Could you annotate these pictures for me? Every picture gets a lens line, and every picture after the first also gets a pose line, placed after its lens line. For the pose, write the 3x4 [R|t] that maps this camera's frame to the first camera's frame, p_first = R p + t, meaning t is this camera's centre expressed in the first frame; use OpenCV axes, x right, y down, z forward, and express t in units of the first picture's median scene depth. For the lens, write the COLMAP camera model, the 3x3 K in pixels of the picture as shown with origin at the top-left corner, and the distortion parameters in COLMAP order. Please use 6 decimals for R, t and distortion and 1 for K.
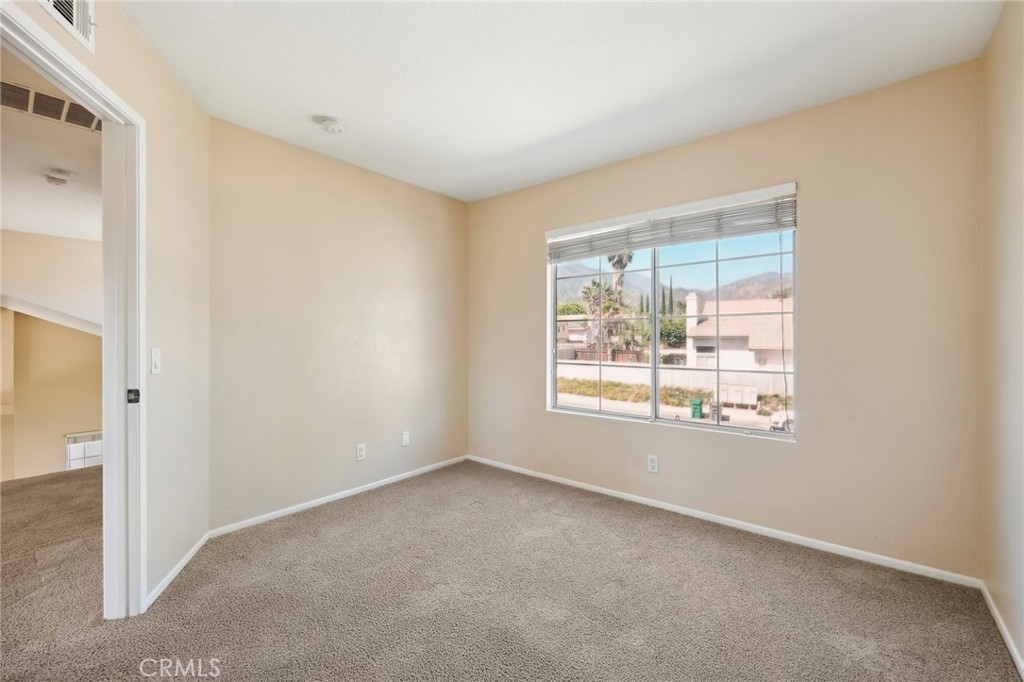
lens RADIAL K [[421.8, 0, 493.9], [0, 421.8, 336.5], [0, 0, 1]] dist [0.003369, -0.001098]
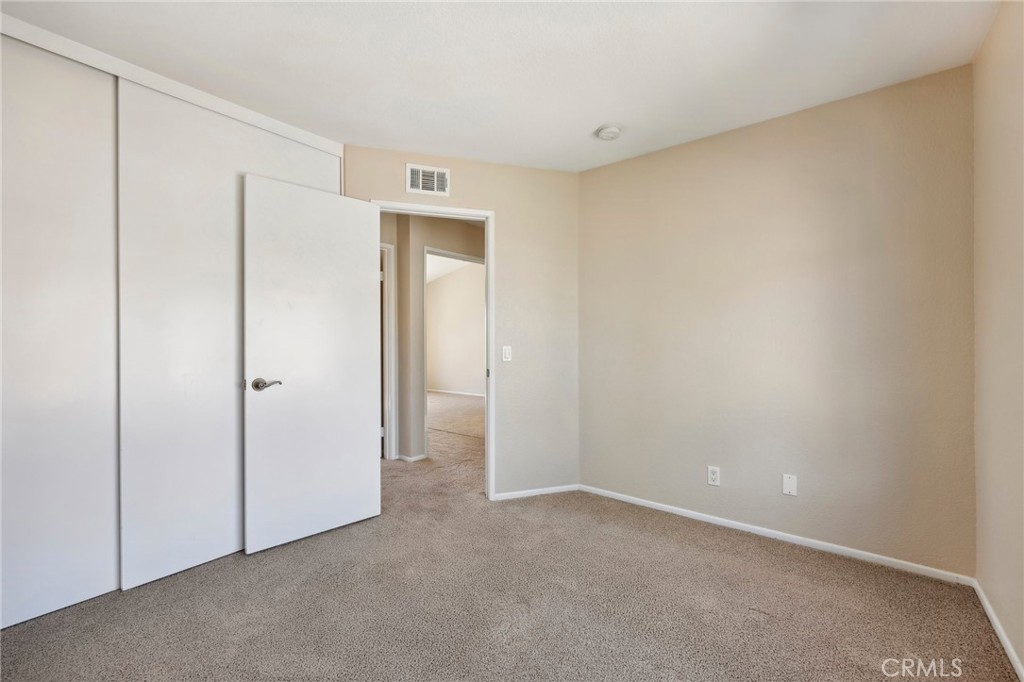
lens RADIAL K [[421.8, 0, 513.2], [0, 421.8, 338.1], [0, 0, 1]] dist [0.003369, -0.001098]
pose [[0.061334, 0.012859, -0.998034, 0.381453], [0.014851, 0.999795, 0.013795, -0.011969], [0.998007, -0.015668, 0.061130, 0.433211]]
